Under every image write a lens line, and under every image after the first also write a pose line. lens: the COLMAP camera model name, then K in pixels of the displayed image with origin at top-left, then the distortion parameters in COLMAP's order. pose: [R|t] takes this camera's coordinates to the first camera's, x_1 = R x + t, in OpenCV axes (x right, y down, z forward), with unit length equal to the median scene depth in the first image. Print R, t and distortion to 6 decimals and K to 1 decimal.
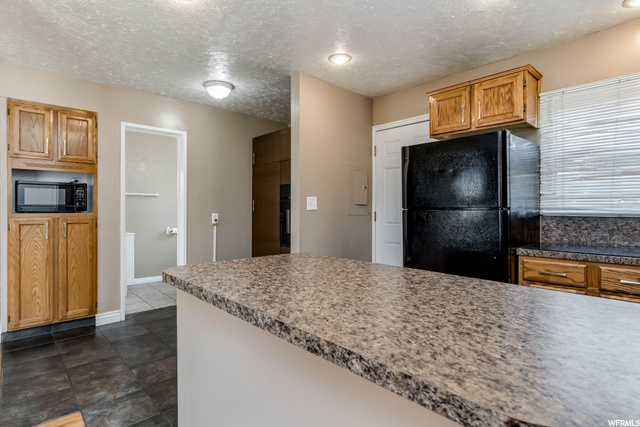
lens RADIAL K [[330.8, 0, 318.4], [0, 330.8, 208.9], [0, 0, 1]] dist [-0.001803, -0.000005]
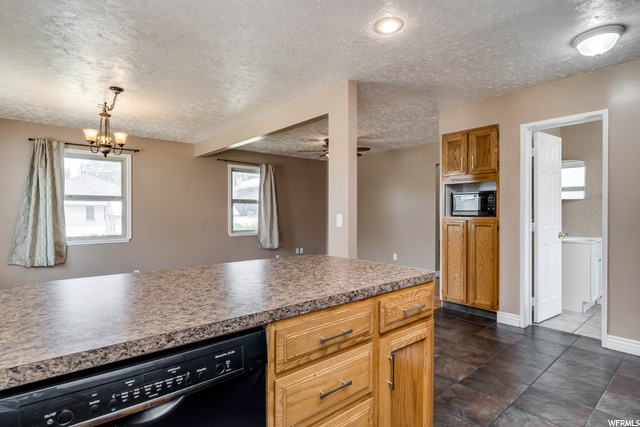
lens RADIAL K [[331.5, 0, 318.6], [0, 331.5, 214.4], [0, 0, 1]] dist [0.003351, 0.000690]
pose [[-0.042209, 0.006642, -0.999087, 0.472947], [0.000663, 0.999978, 0.006620, -0.005212], [0.999109, -0.000383, -0.042213, 0.501854]]
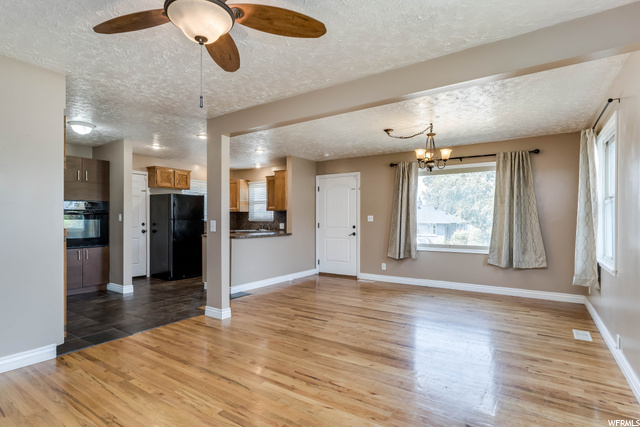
lens RADIAL K [[331.5, 0, 318.6], [0, 331.5, 221.6], [0, 0, 1]] dist [-0.002325, 0.000597]
pose [[-0.229217, -0.009085, 0.973333, -2.002317], [-0.003394, 0.999958, 0.008534, -0.006641], [-0.973369, -0.001347, -0.229238, 0.448682]]
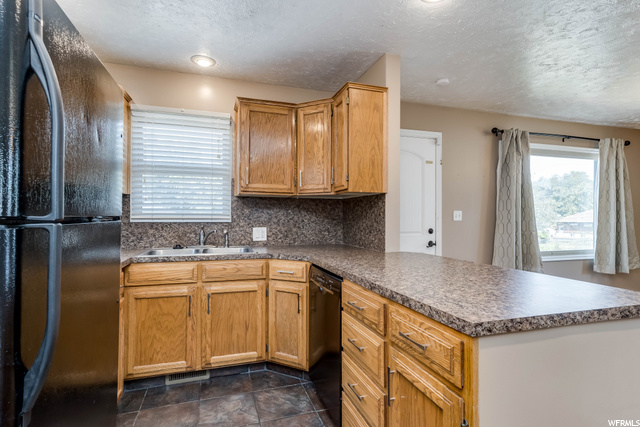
lens RADIAL K [[327.1, 0, 320.0], [0, 327.1, 213.5], [0, 0, 1]] dist [0.000864, 0.000695]
pose [[-0.905084, 0.000238, 0.425233, -0.041874], [-0.004436, 0.999940, -0.010001, -0.003971], [-0.425210, -0.010938, -0.905029, 0.968884]]
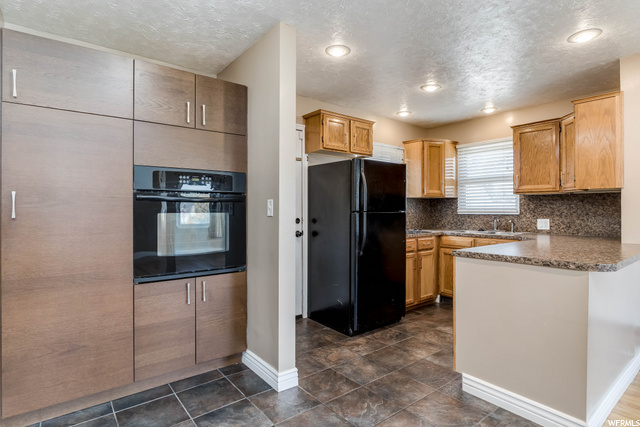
lens RADIAL K [[337.4, 0, 322.5], [0, 337.4, 209.6], [0, 0, 1]] dist [-0.001391, 0.000536]
pose [[0.072427, 0.003172, 0.997369, -0.810693], [0.000818, 0.999994, -0.003239, -0.002865], [-0.997373, 0.001050, 0.072424, 0.896149]]
